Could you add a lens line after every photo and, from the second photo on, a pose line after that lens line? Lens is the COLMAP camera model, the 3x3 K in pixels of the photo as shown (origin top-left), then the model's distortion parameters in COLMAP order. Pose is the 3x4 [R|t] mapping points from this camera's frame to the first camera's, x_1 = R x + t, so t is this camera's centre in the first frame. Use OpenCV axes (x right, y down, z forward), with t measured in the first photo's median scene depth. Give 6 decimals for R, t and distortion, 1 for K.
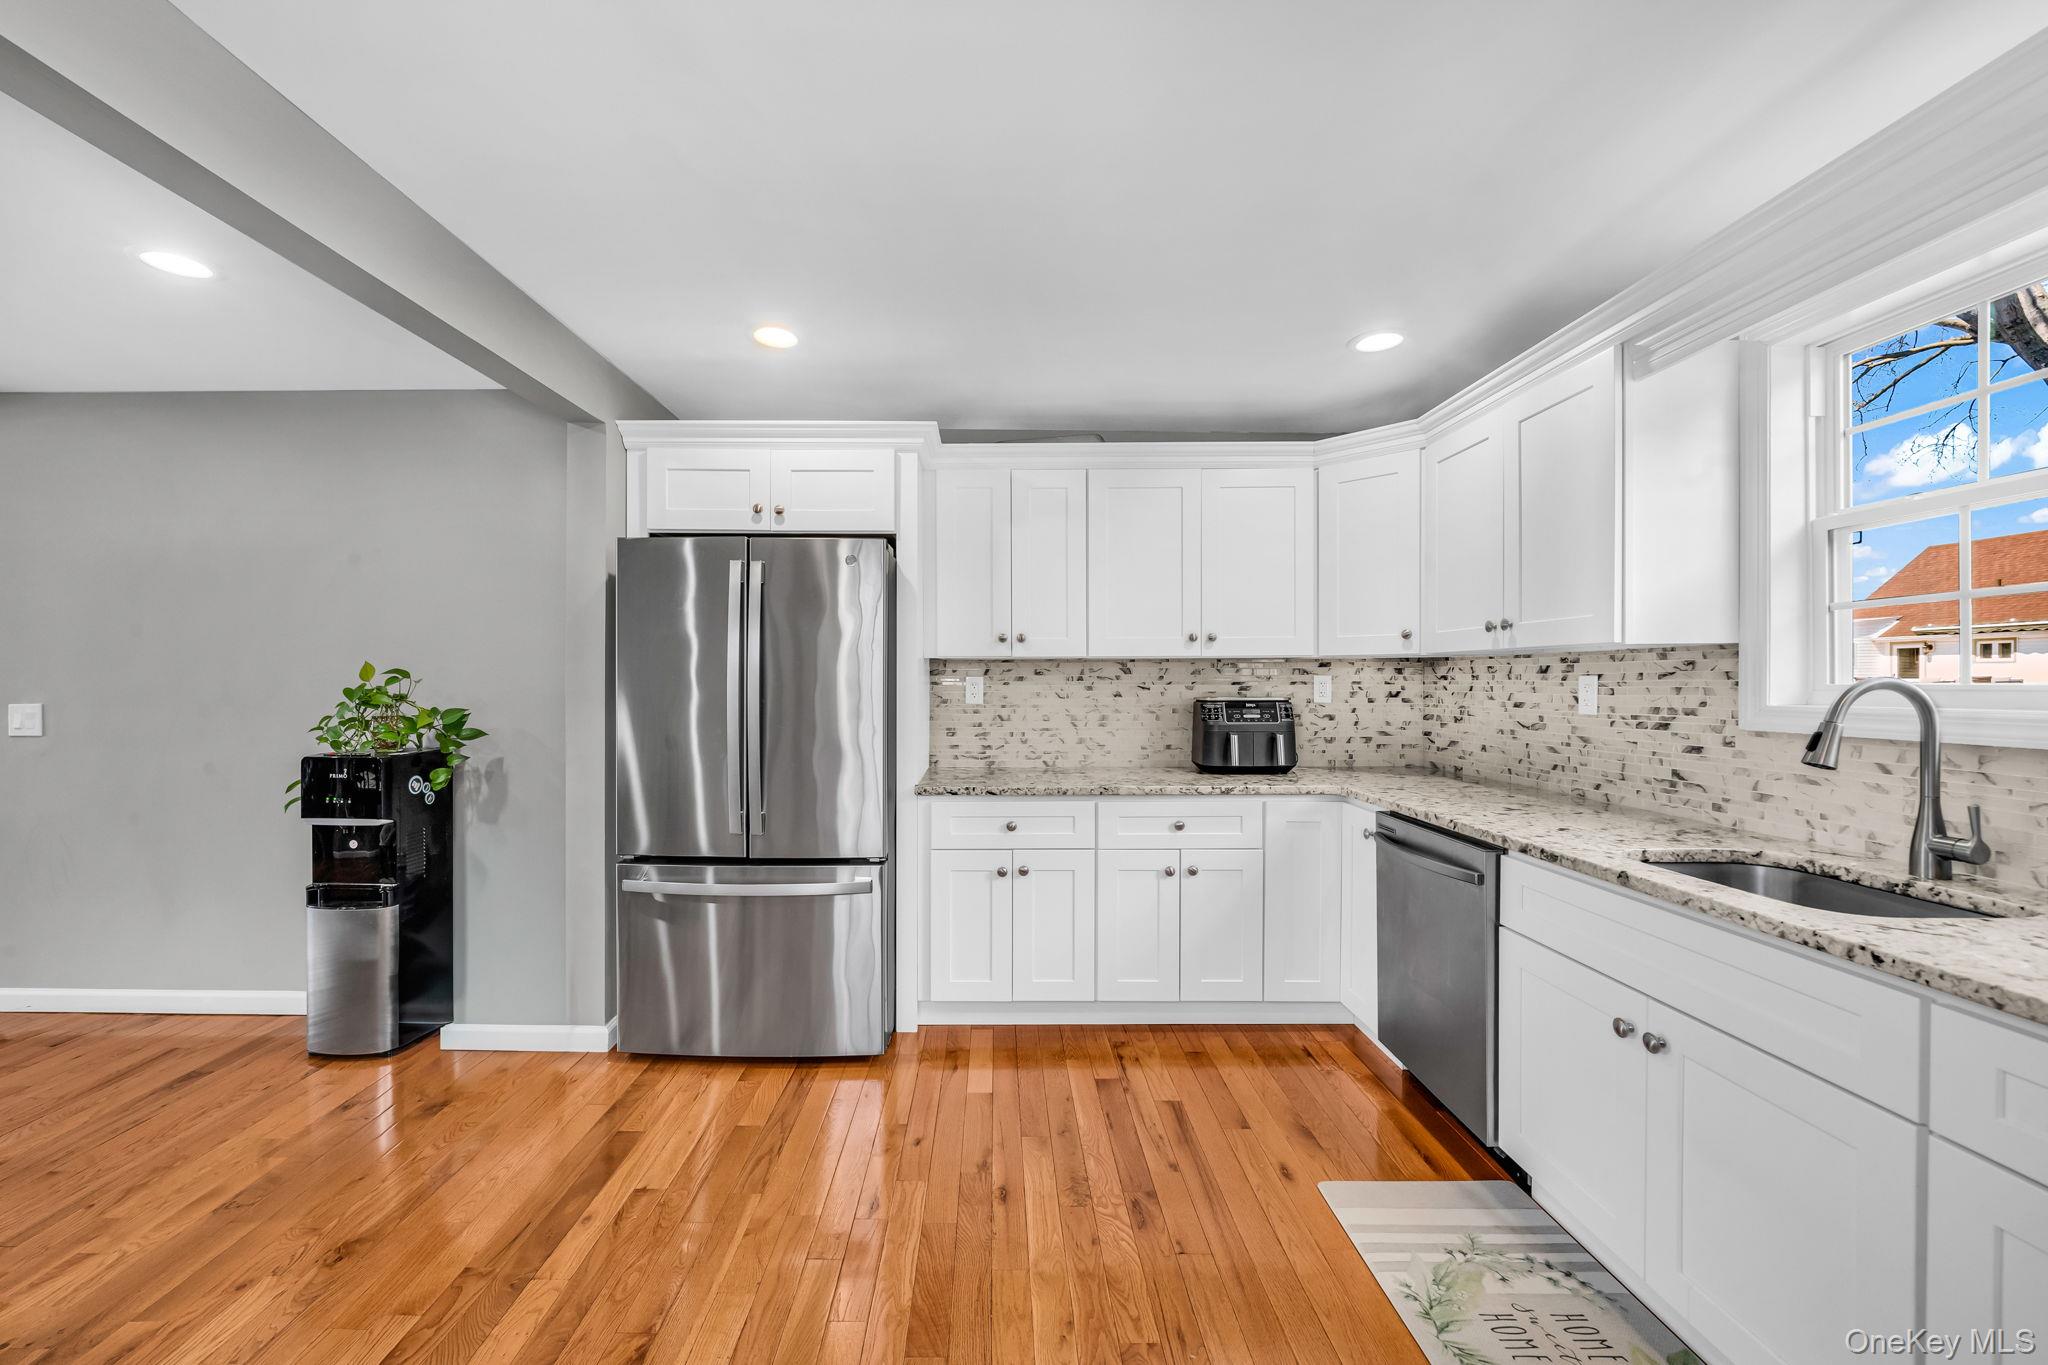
lens RADIAL K [[805.7, 0, 1020.5], [0, 805.7, 687.6], [0, 0, 1]] dist [-0.001779, -0.000245]
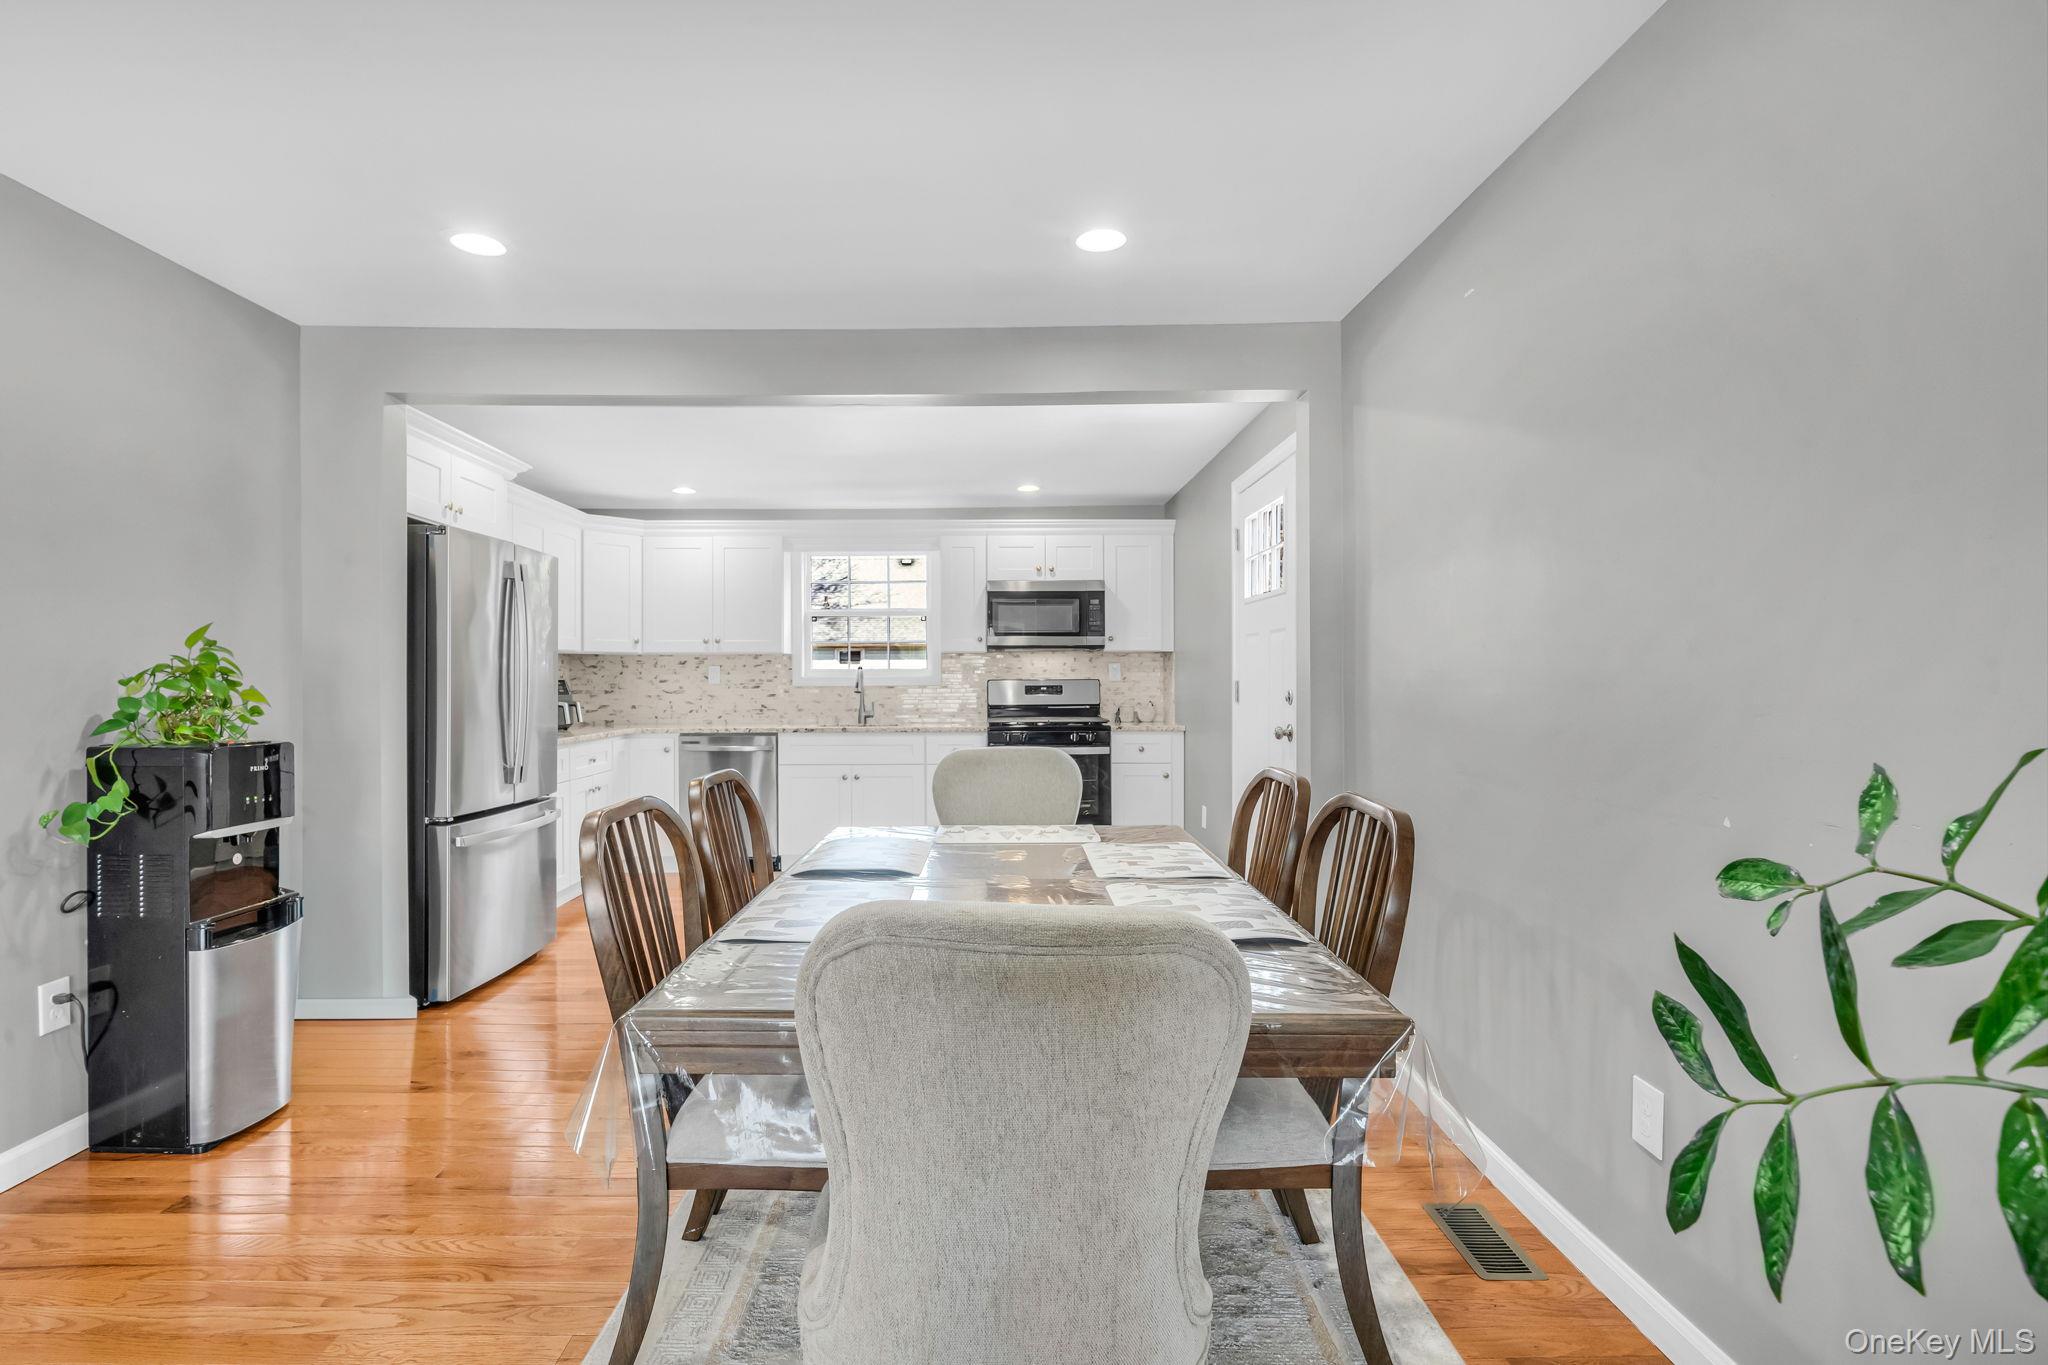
lens RADIAL K [[1047.9, 0, 956.7], [0, 1047.9, 688.3], [0, 0, 1]] dist [0.000300, 0.000021]
pose [[0.018477, -0.007014, 0.999805, -1.847331], [0.011935, 0.999906, 0.006794, 0.029766], [-0.999758, 0.011807, 0.018558, 0.271789]]
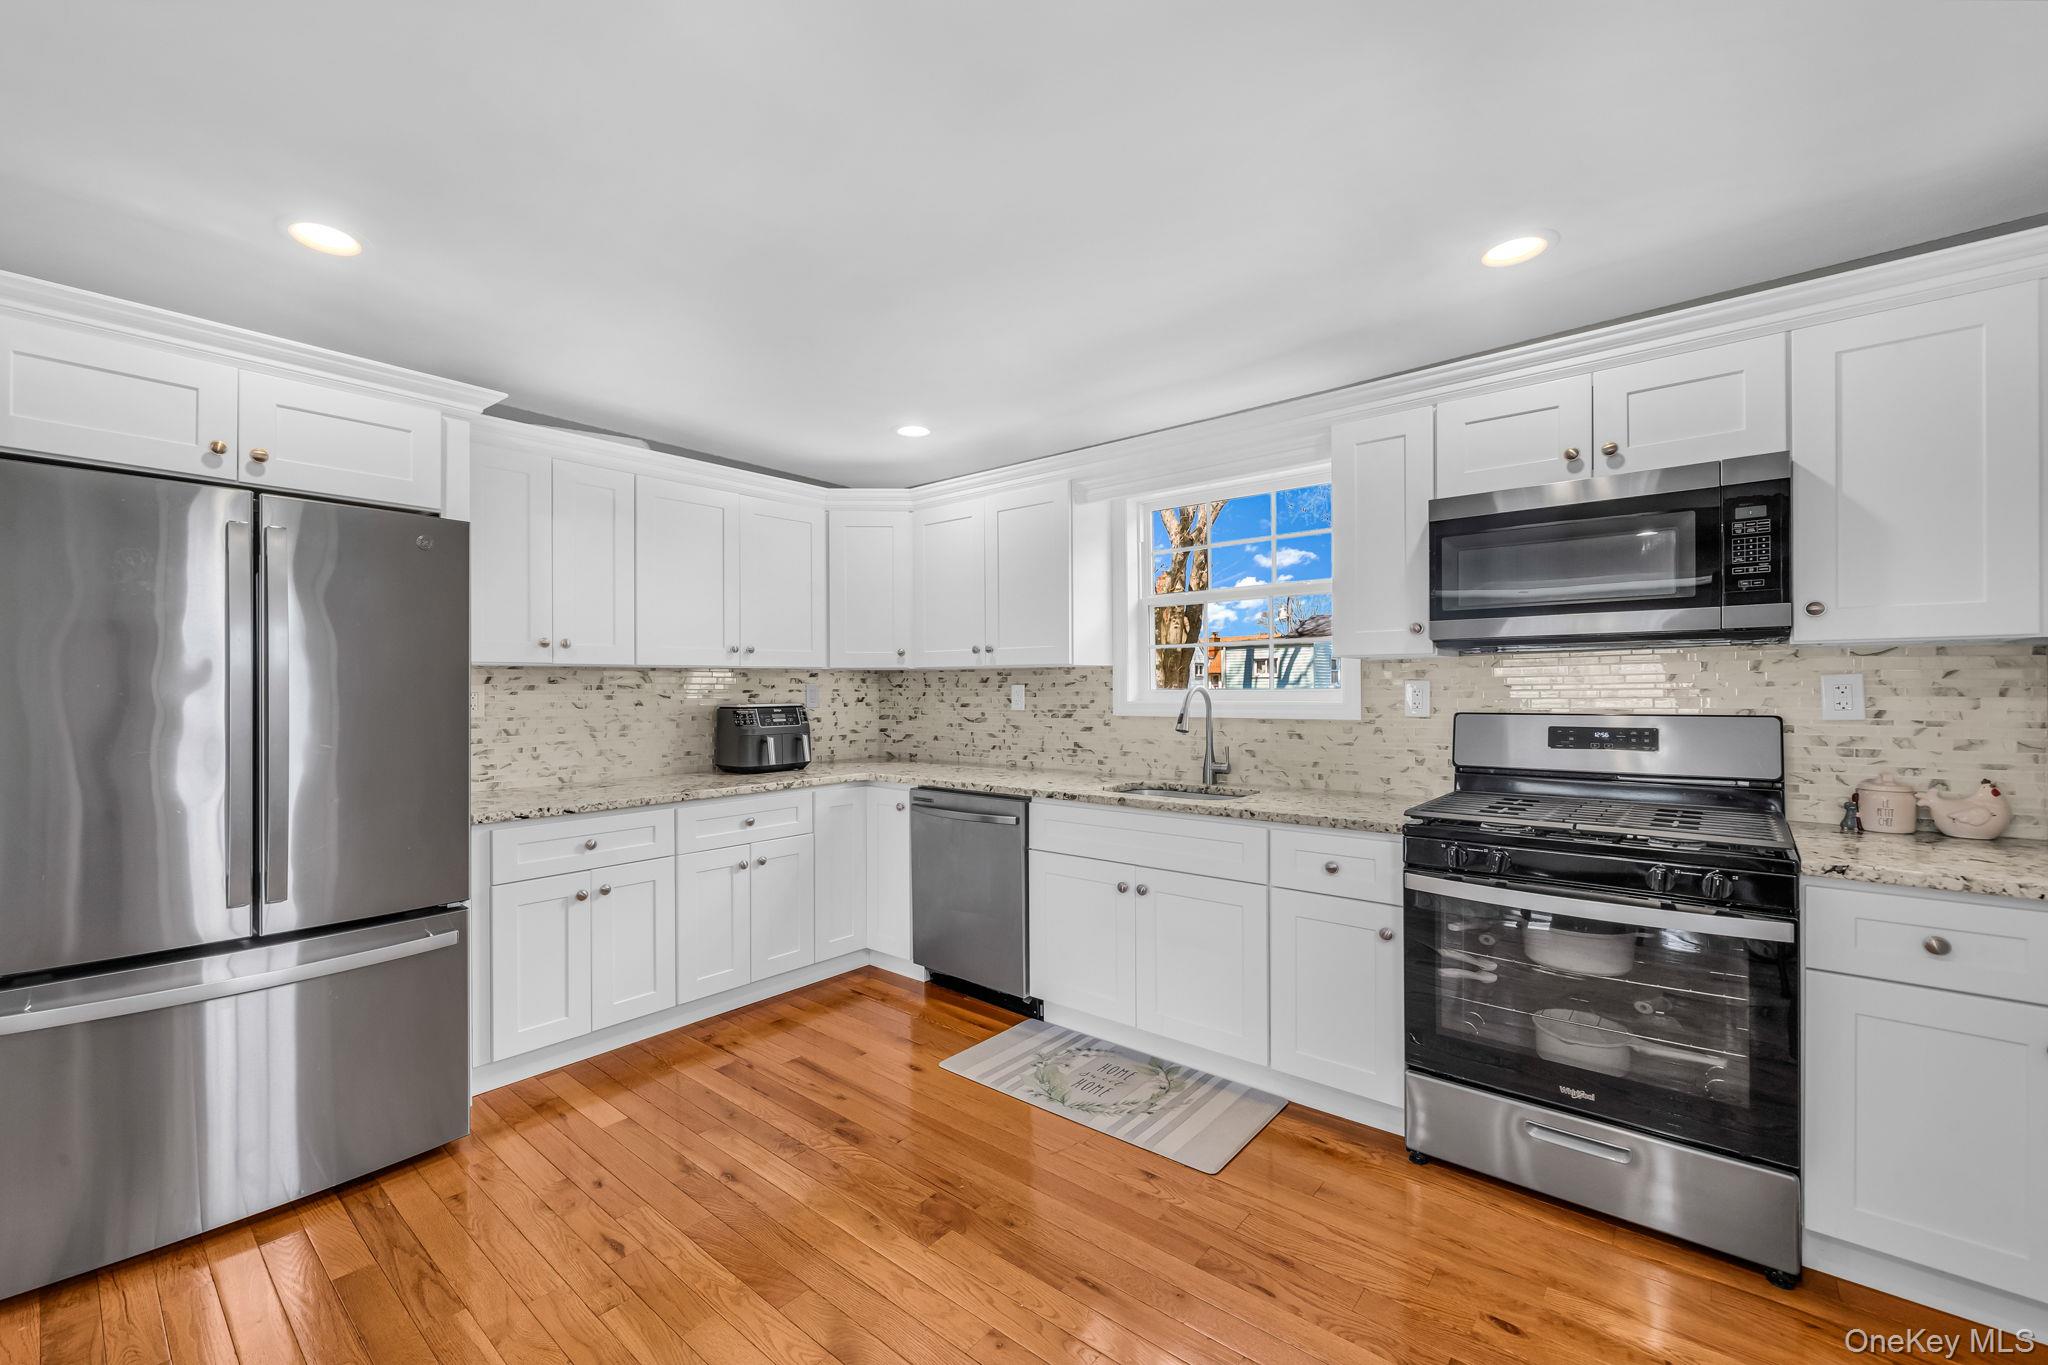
lens RADIAL K [[813.5, 0, 983.2], [0, 813.5, 691.1], [0, 0, 1]] dist [0.000647, -0.000129]
pose [[0.669299, -0.005676, 0.742972, -0.420432], [0.010716, 0.999941, -0.002014, -0.000054], [-0.742916, 0.009310, 0.669320, 0.025850]]
